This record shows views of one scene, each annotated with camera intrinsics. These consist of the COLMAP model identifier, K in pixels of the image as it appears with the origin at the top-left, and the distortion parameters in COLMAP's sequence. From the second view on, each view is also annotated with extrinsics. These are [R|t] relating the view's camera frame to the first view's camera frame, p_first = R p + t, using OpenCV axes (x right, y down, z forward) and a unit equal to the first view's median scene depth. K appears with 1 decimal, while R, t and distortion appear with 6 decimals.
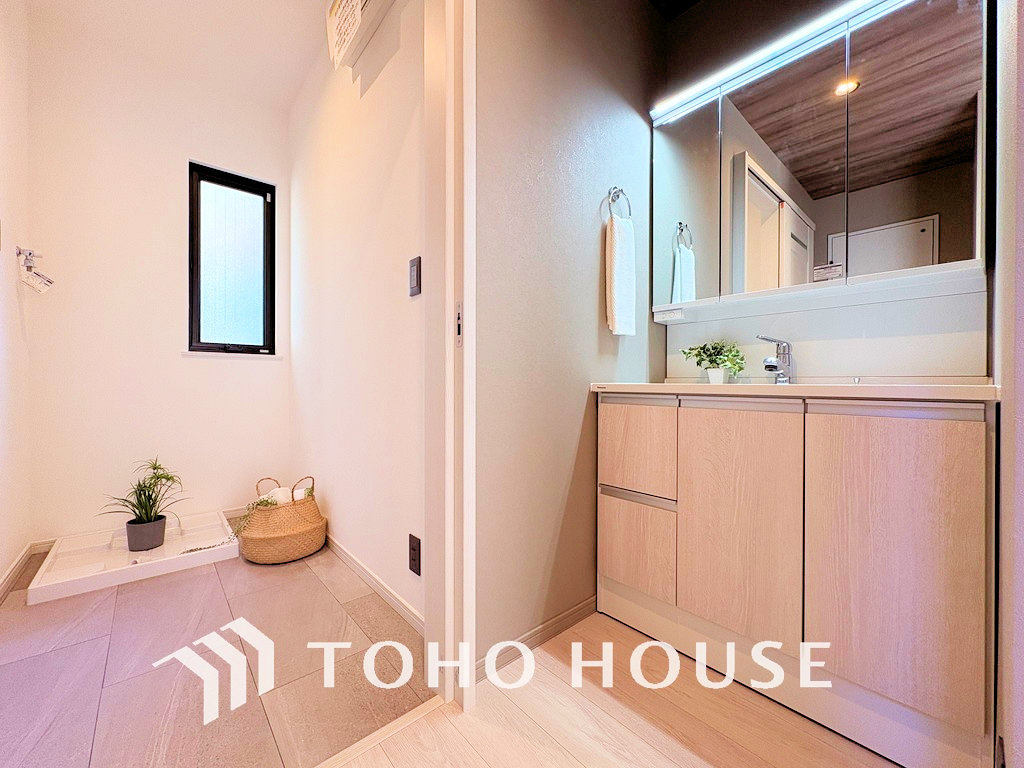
lens RADIAL K [[409.4, 0, 509.4], [0, 409.4, 383.2], [0, 0, 1]] dist [0.011531, -0.000298]
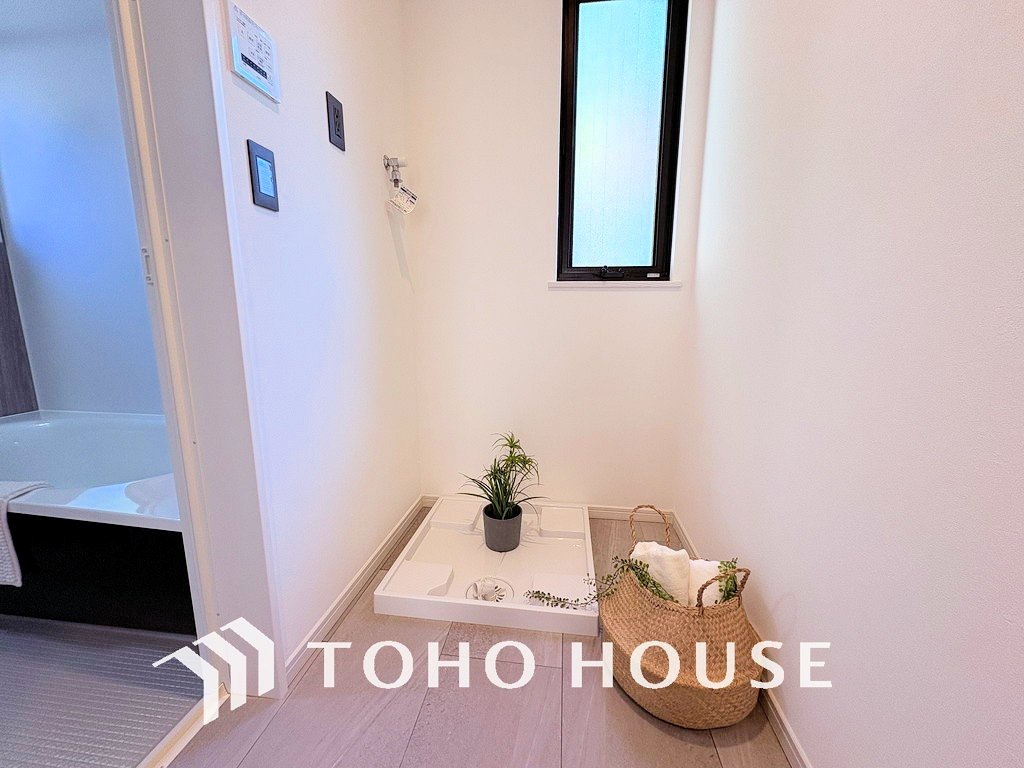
lens RADIAL K [[409.4, 0, 509.4], [0, 409.4, 383.2], [0, 0, 1]] dist [0.011531, -0.000298]
pose [[0.660854, 0.135274, -0.738223, -0.333821], [-0.001982, 0.983933, 0.178525, -0.035519], [0.750512, -0.116516, 0.650504, 0.531588]]
